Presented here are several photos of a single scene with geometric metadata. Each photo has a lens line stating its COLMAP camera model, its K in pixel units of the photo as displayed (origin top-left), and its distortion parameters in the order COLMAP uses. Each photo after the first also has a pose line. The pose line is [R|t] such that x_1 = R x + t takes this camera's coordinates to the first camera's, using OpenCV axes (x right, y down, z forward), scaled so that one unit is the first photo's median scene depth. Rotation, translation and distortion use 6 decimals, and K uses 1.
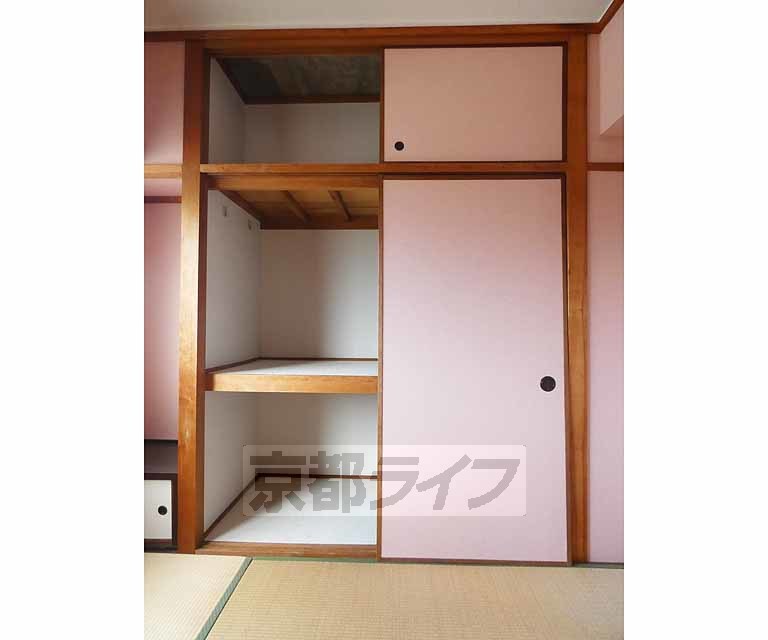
lens RADIAL K [[446.3, 0, 382.7], [0, 446.3, 333.5], [0, 0, 1]] dist [-0.000183, -0.000502]
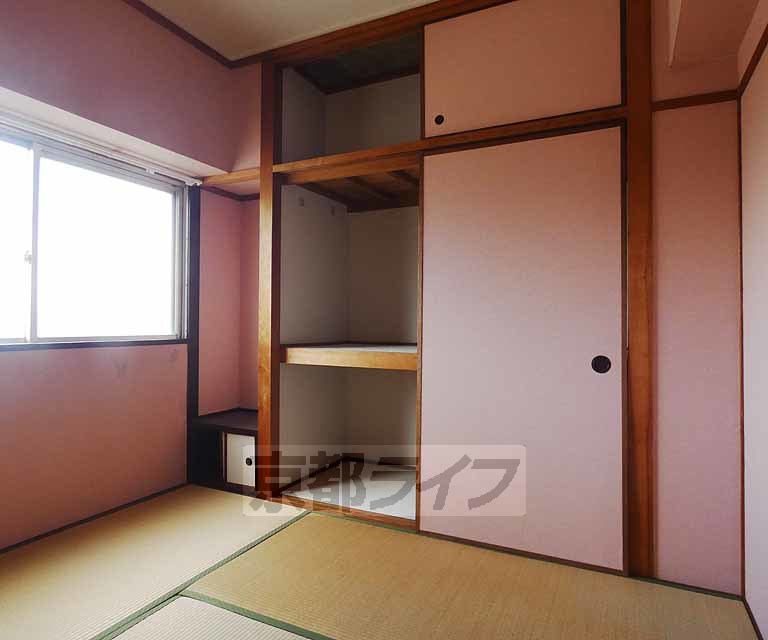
lens RADIAL K [[514.1, 0, 427.2], [0, 514.1, 320.0], [0, 0, 1]] dist [-0.007836, -0.002252]
pose [[0.916262, -0.008558, -0.400489, 0.463779], [0.011156, 0.999929, 0.004156, 0.017977], [0.400425, -0.008276, 0.916292, -0.055533]]
